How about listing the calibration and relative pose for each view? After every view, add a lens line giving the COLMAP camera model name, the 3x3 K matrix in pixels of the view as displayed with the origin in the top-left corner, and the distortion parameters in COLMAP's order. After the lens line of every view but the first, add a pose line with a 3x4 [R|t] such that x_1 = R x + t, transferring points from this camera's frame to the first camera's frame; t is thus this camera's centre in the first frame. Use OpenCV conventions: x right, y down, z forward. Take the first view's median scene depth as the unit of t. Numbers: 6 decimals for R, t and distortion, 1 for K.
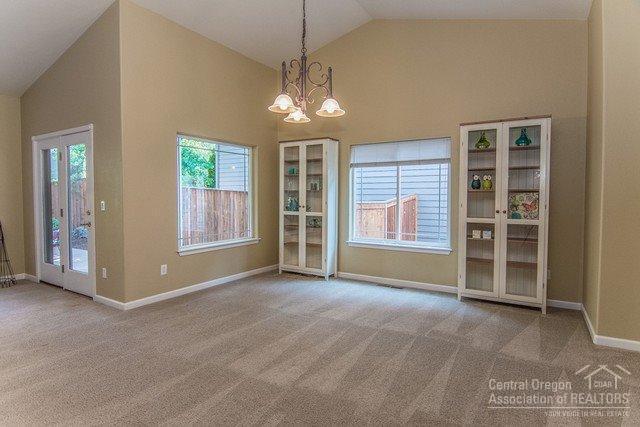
lens RADIAL K [[343.4, 0, 300.7], [0, 343.4, 201.4], [0, 0, 1]] dist [0.000351, -0.015624]
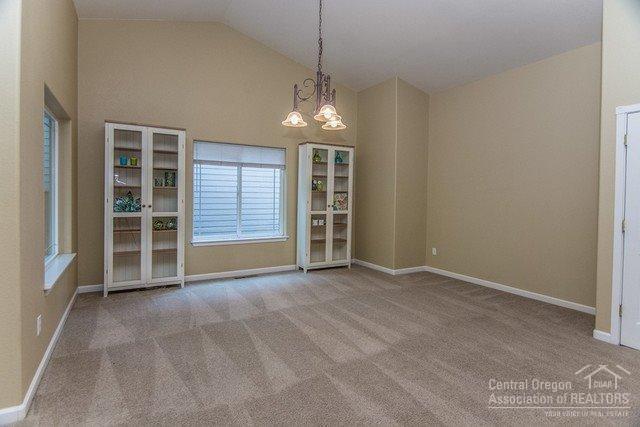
lens RADIAL K [[343.4, 0, 300.7], [0, 343.4, 201.4], [0, 0, 1]] dist [0.000351, -0.015624]
pose [[0.477783, -0.016471, 0.878324, -0.740039], [0.000933, 0.999833, 0.018242, -0.016081], [-0.878478, -0.007896, 0.477718, 0.385851]]
